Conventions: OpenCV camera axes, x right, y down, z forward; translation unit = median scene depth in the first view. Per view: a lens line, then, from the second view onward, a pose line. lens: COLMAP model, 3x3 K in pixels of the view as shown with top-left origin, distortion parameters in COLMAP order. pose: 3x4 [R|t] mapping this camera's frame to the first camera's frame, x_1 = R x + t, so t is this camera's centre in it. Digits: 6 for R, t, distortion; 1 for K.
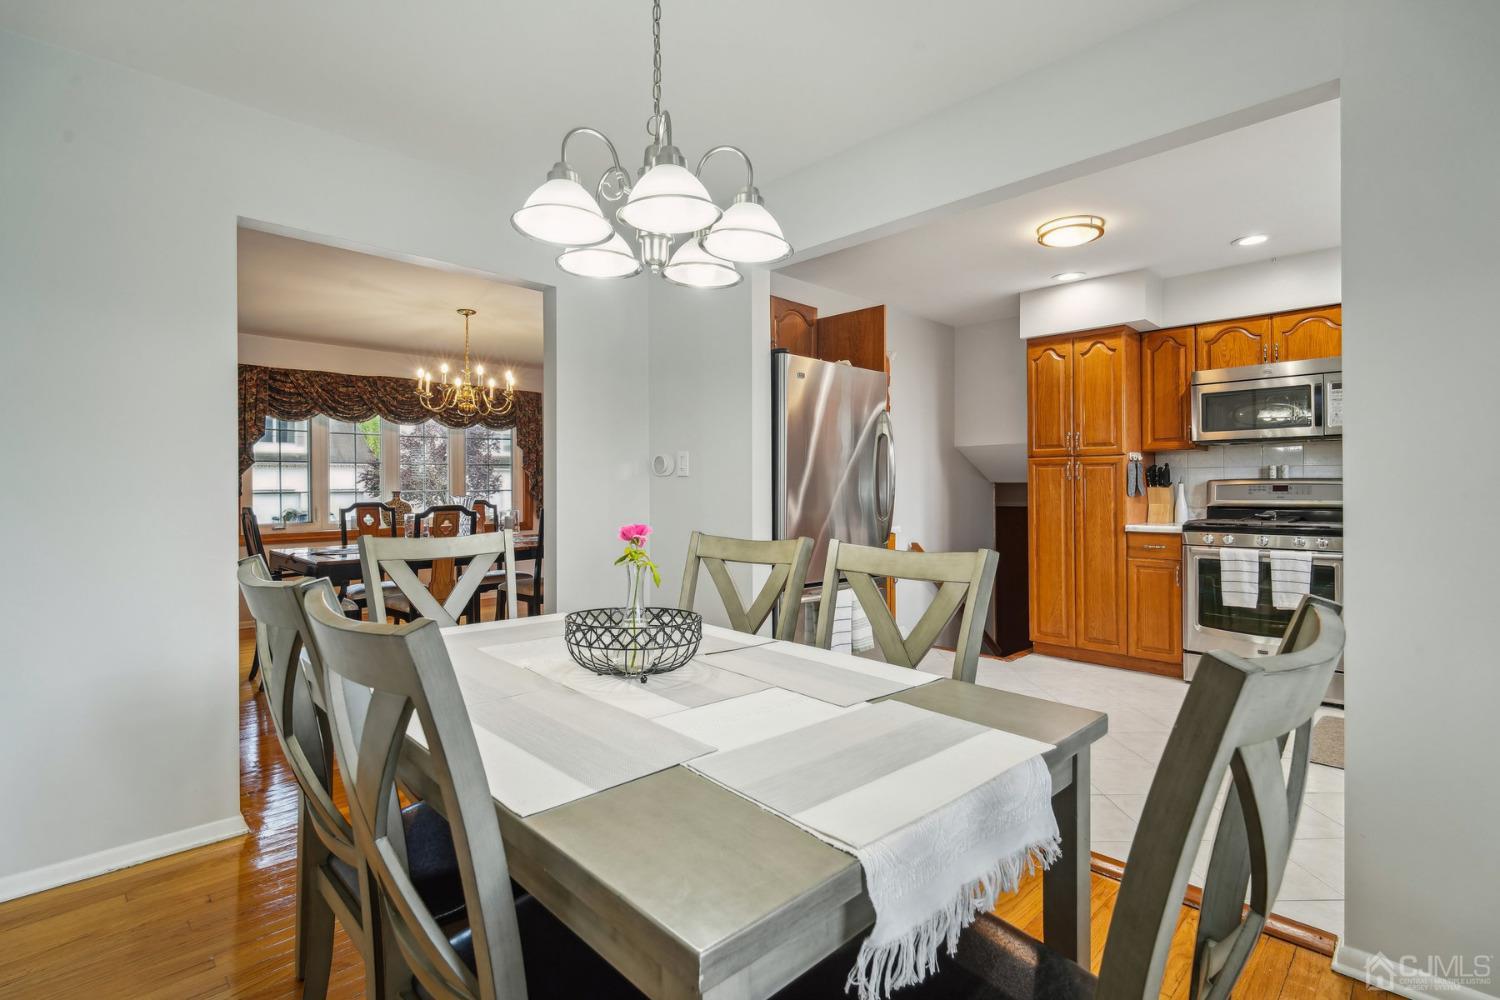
lens RADIAL K [[705.8, 0, 760.1], [0, 705.8, 490.0], [0, 0, 1]] dist [-0.021719, -0.000479]
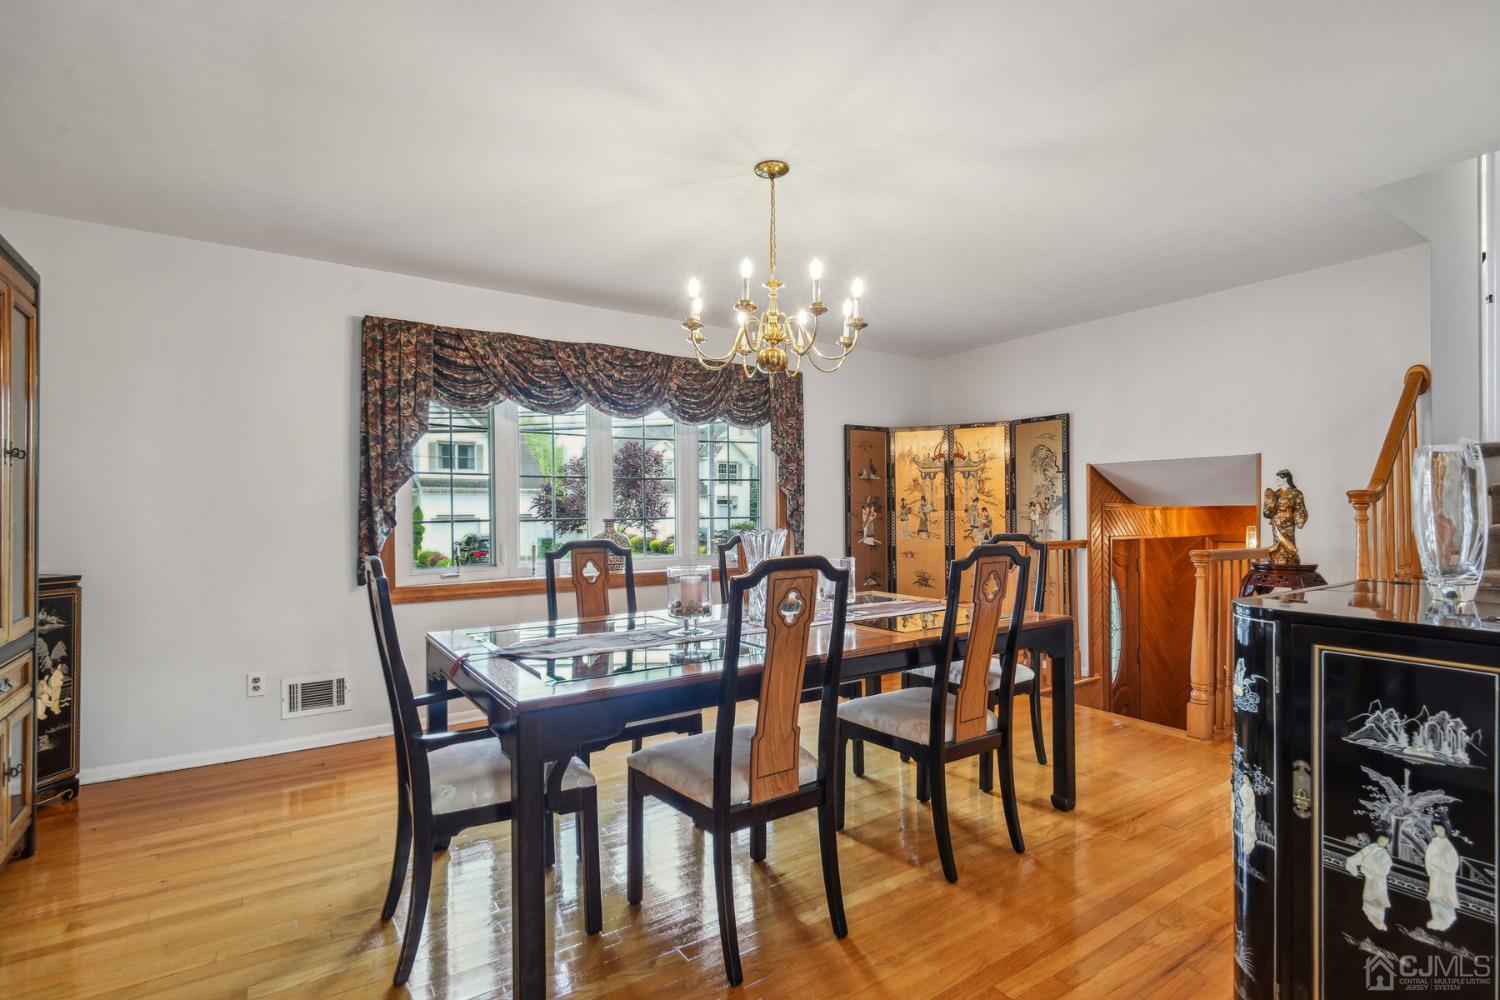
lens RADIAL K [[705.8, 0, 748.7], [0, 705.8, 505.7], [0, 0, 1]] dist [-0.021719, -0.000479]
pose [[0.976150, -0.003512, -0.217070, -0.267976], [0.000646, 0.999912, -0.013272, -0.001950], [0.217097, 0.012816, 0.976066, 0.412906]]
